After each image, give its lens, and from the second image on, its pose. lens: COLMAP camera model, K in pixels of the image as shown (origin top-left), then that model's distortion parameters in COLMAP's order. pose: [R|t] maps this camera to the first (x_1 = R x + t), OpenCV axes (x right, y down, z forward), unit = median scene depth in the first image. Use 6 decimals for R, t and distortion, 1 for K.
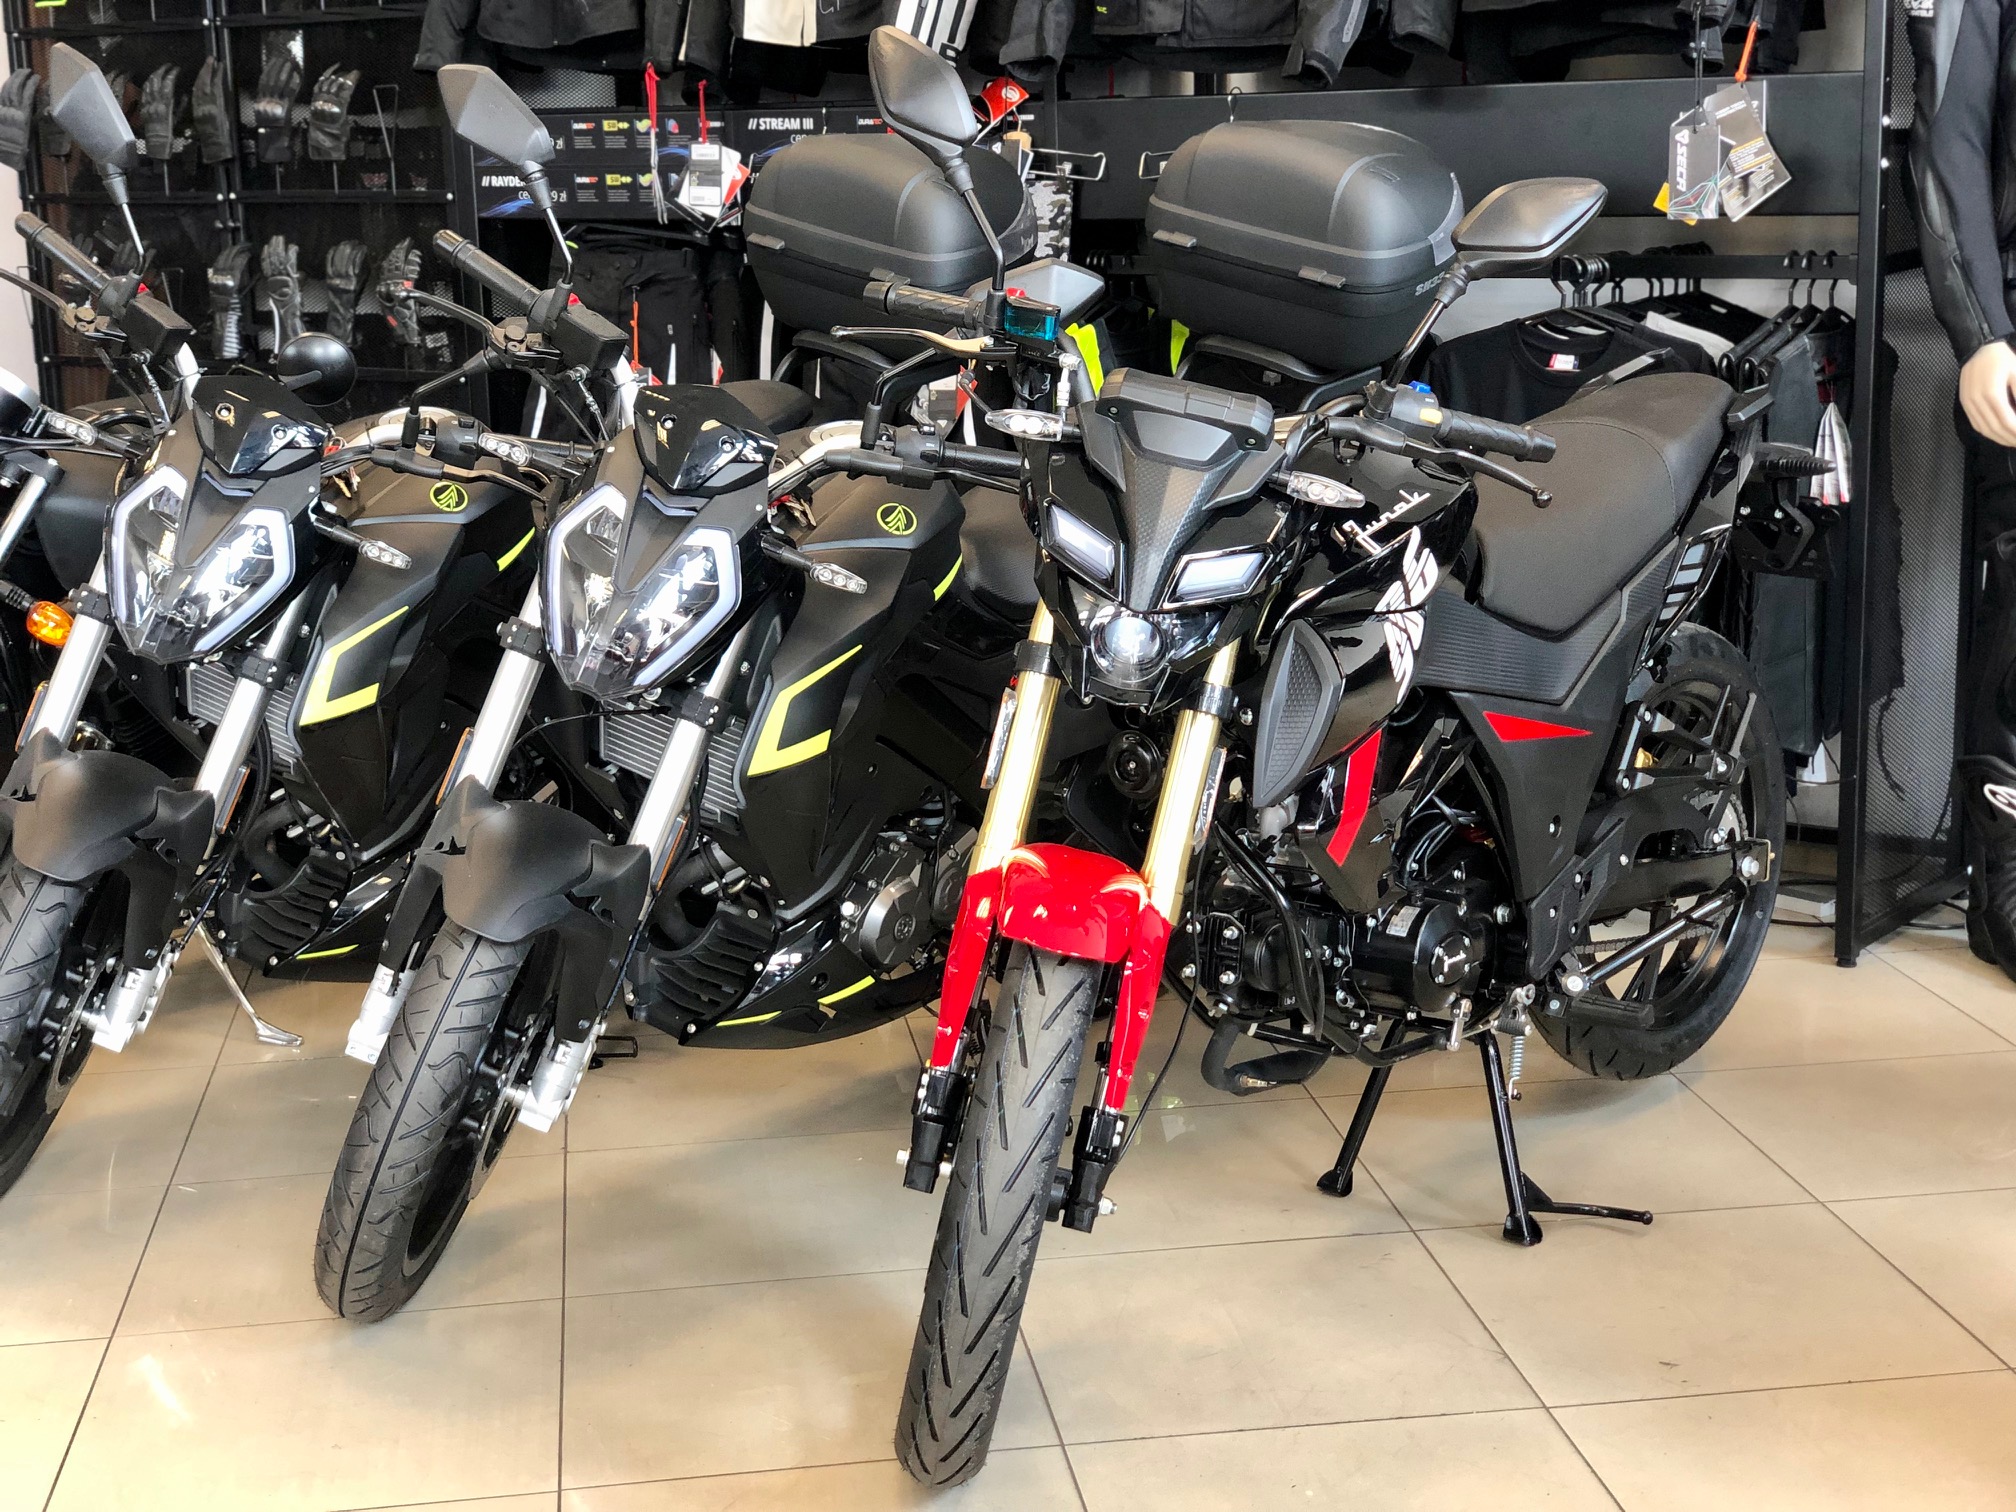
lens RADIAL K [[2986.5, 0, 1008.0], [0, 2986.5, 756.0], [0, 0, 1]] dist [-0.017762, -0.144769]
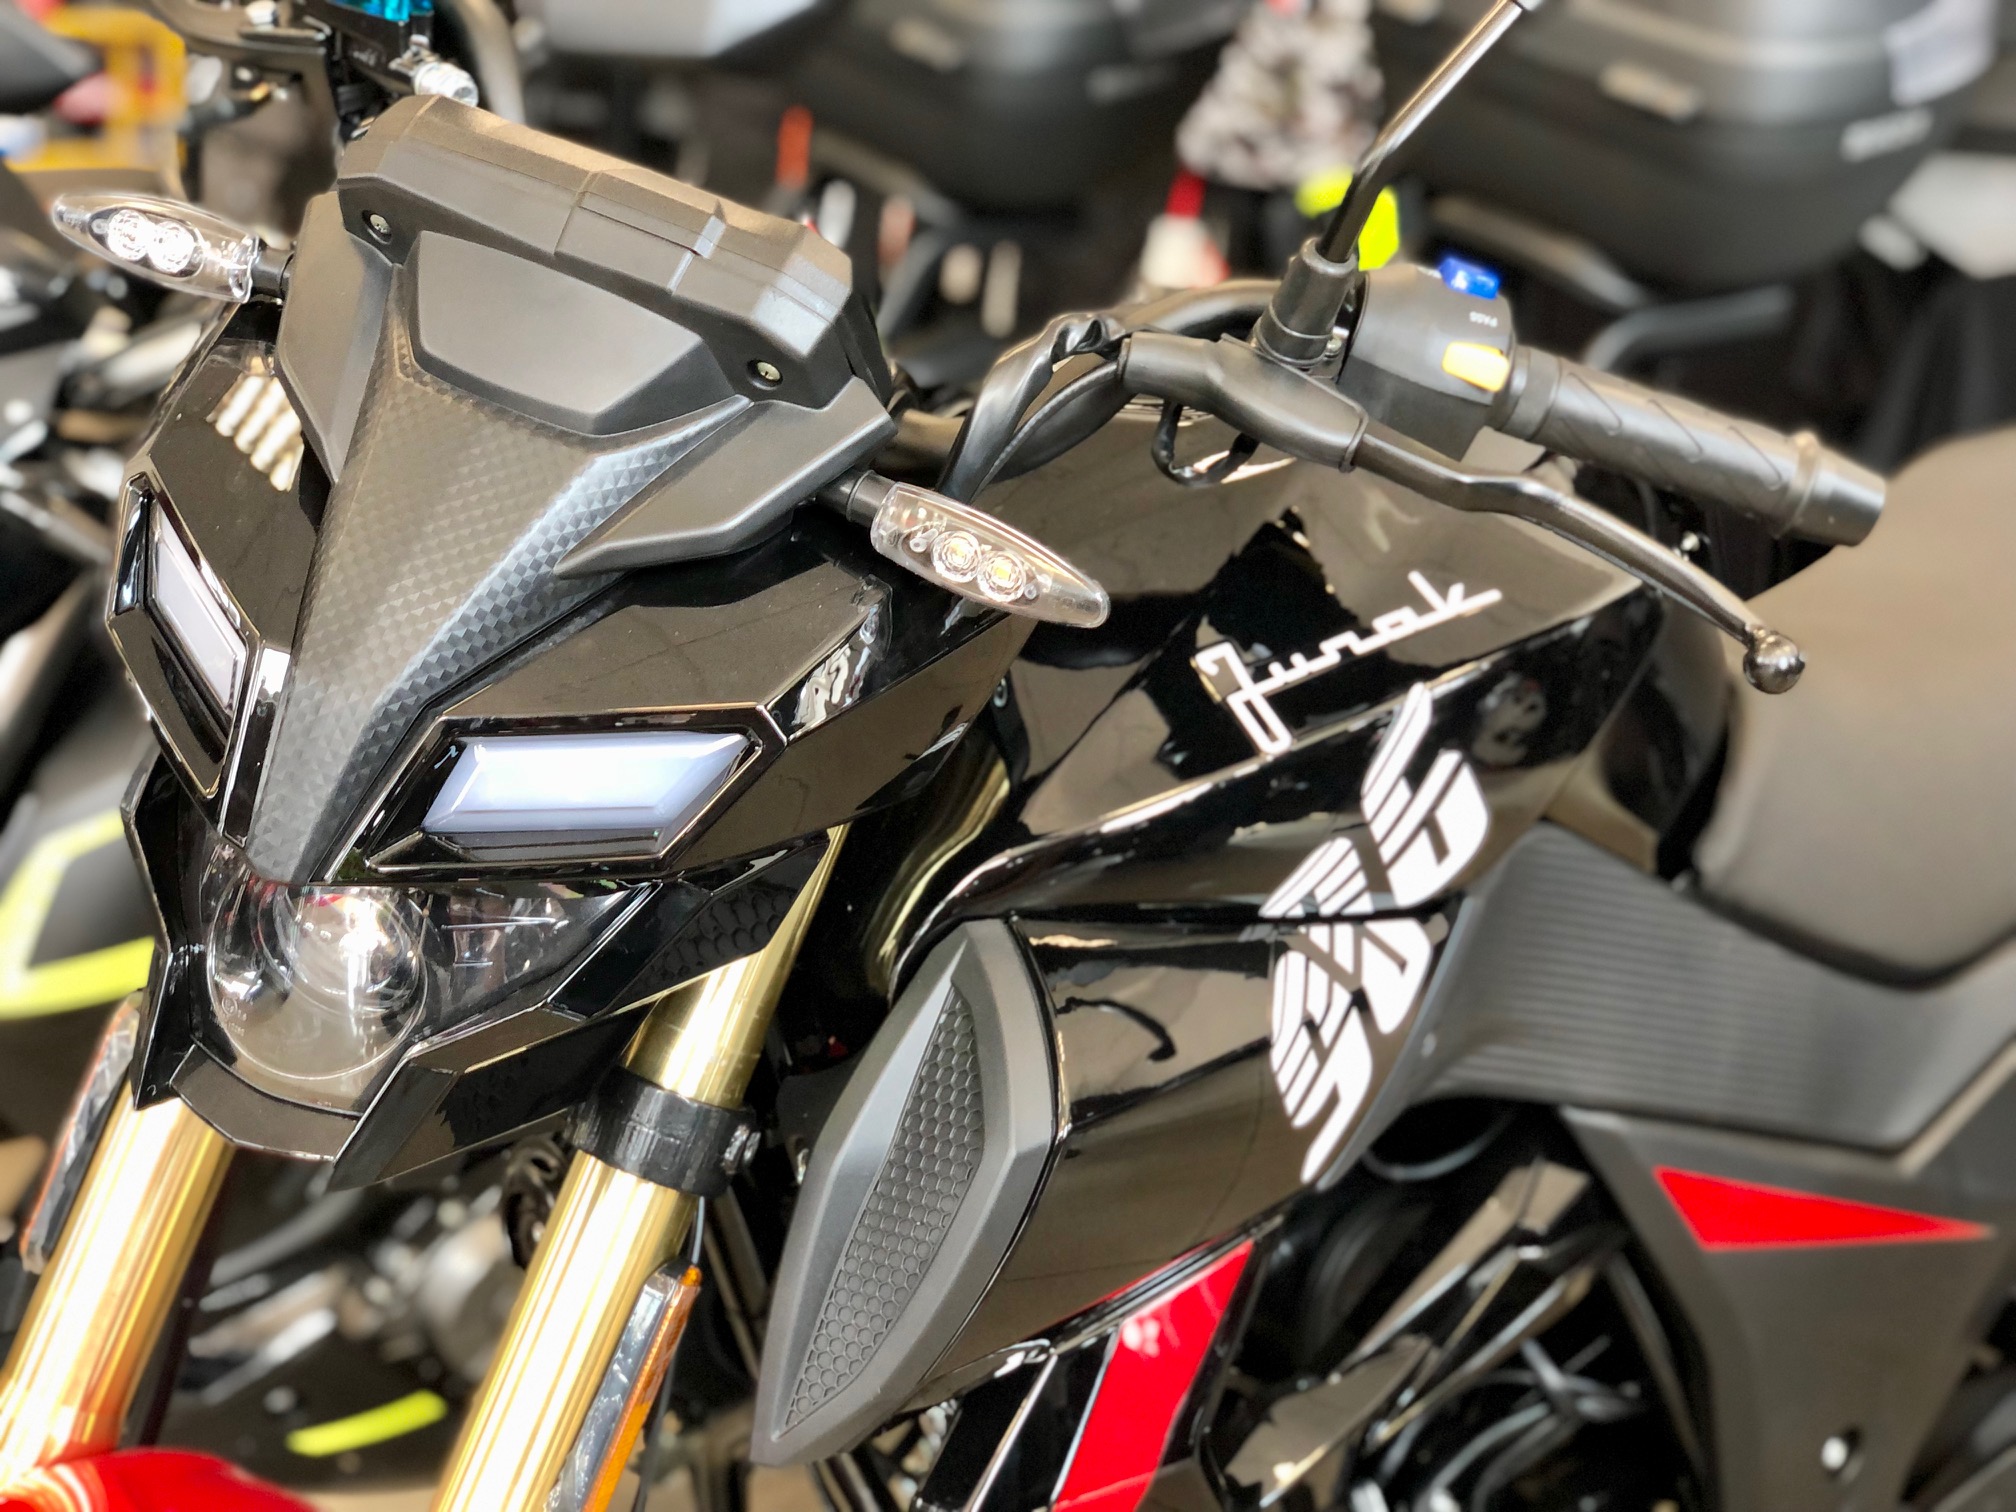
lens RADIAL K [[2986.5, 0, 1008.0], [0, 2986.5, 756.0], [0, 0, 1]] dist [-0.017762, -0.144769]
pose [[0.963848, 0.143409, -0.224567, 0.168506], [-0.137584, 0.989622, 0.041461, -0.076312], [0.228183, -0.009065, 0.973576, 0.654132]]
